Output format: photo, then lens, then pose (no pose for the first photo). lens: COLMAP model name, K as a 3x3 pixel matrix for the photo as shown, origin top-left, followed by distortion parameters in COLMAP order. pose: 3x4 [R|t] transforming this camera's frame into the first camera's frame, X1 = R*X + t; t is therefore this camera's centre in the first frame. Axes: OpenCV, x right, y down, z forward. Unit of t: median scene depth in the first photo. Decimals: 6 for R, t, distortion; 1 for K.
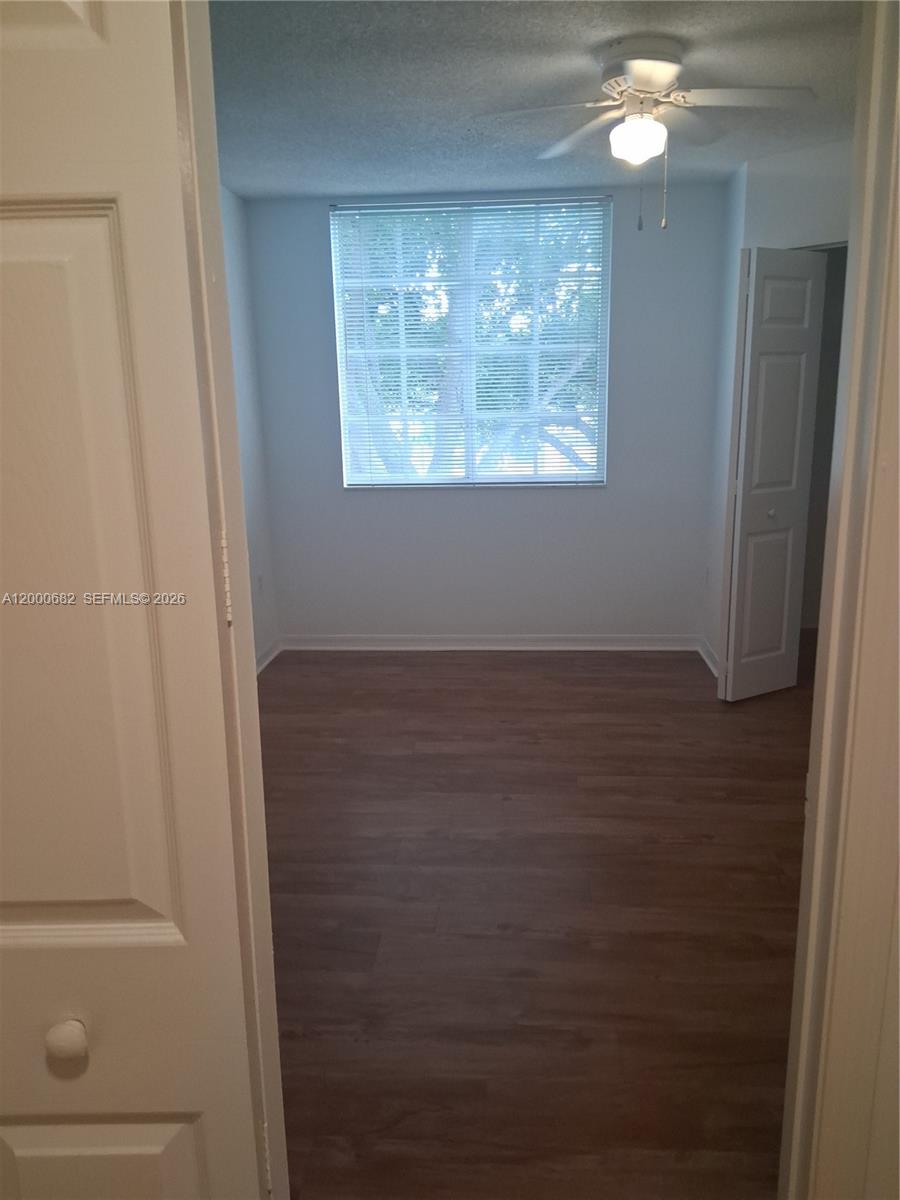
lens RADIAL K [[889.7, 0, 452.6], [0, 889.7, 600.3], [0, 0, 1]] dist [0.132285, -0.212975]
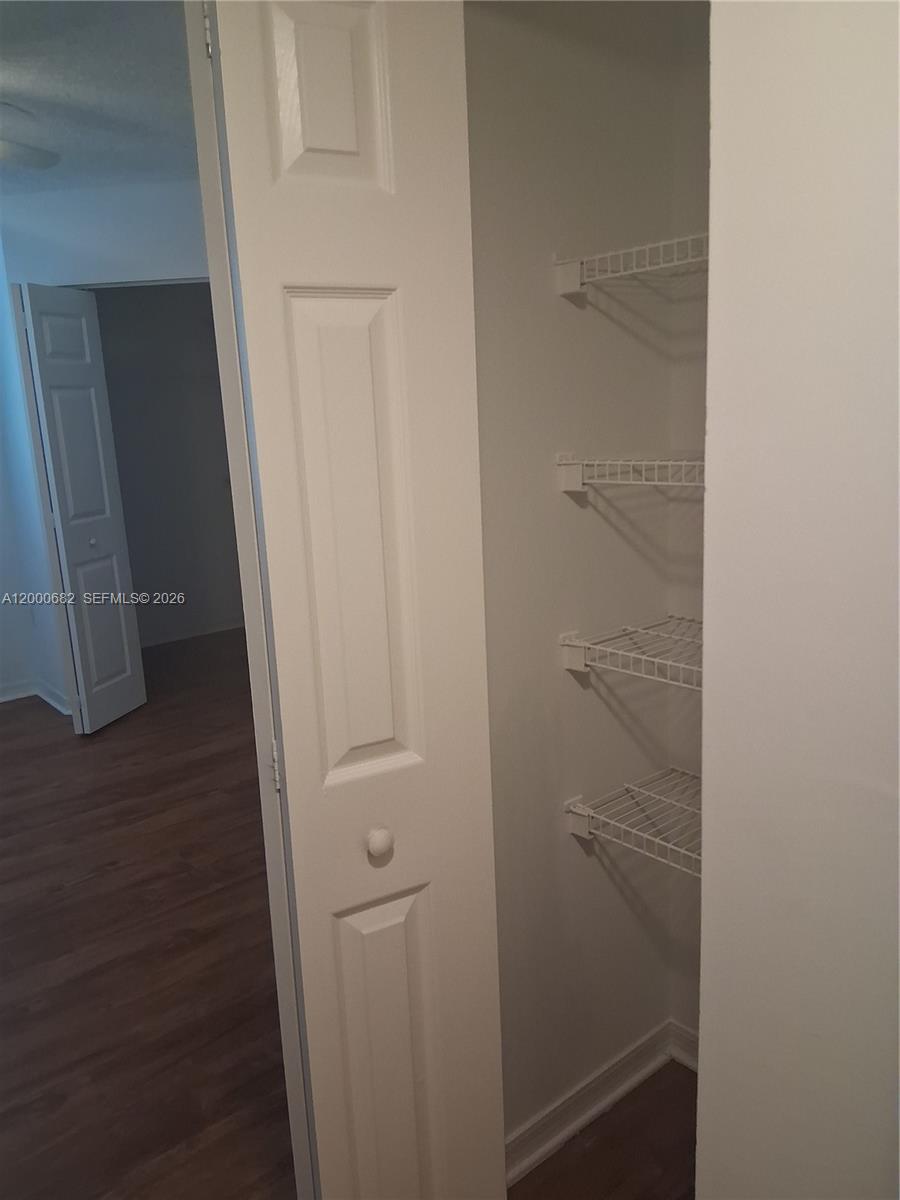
lens RADIAL K [[889.7, 0, 452.6], [0, 889.7, 600.3], [0, 0, 1]] dist [0.132285, -0.212975]
pose [[0.715429, -0.162274, 0.679580, -0.061080], [0.187103, 0.981627, 0.037425, 0.005934], [-0.673167, 0.100376, 0.732646, -0.015867]]
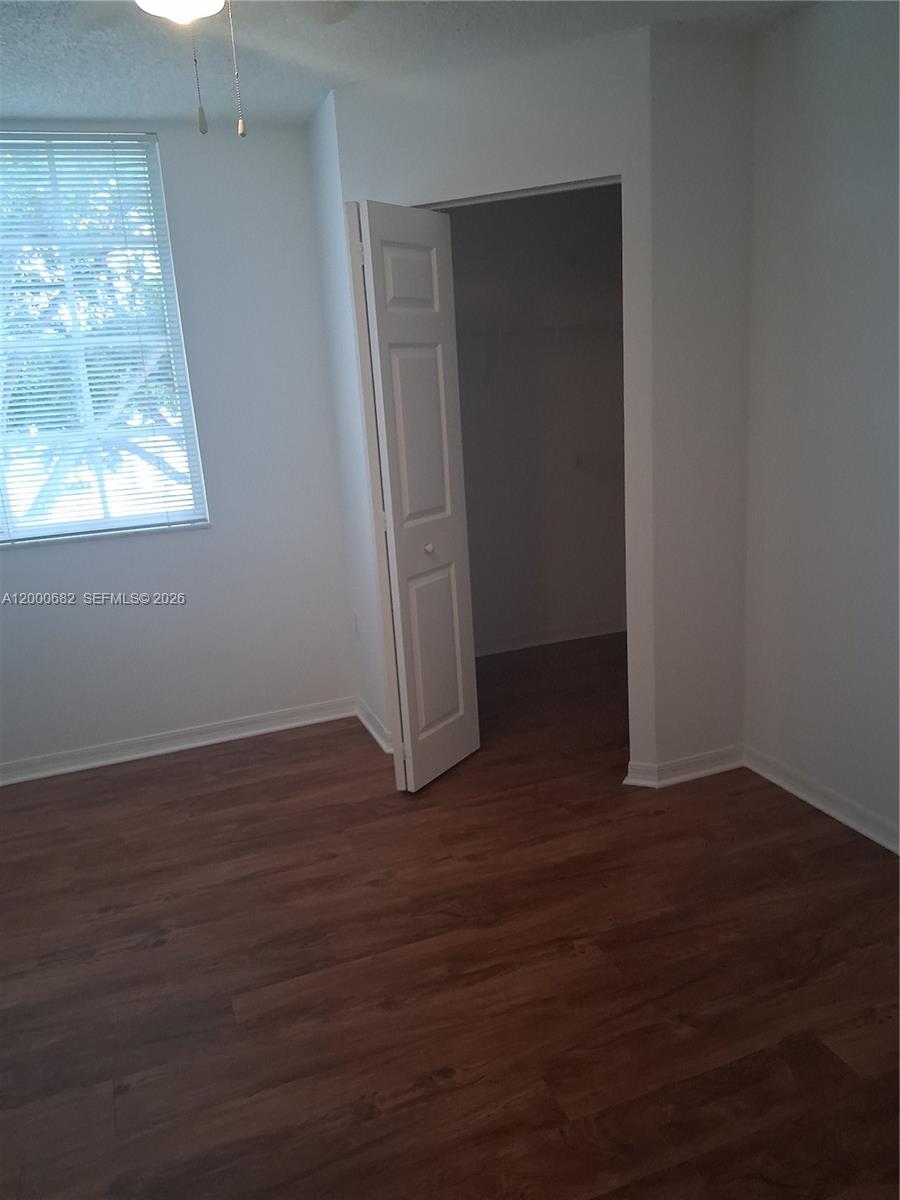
lens RADIAL K [[889.7, 0, 452.6], [0, 889.7, 600.3], [0, 0, 1]] dist [0.132285, -0.212975]
pose [[0.903793, -0.140867, 0.404123, 0.050693], [0.139586, 0.989667, 0.032799, -0.074716], [-0.404567, 0.026767, 0.914117, 0.281183]]
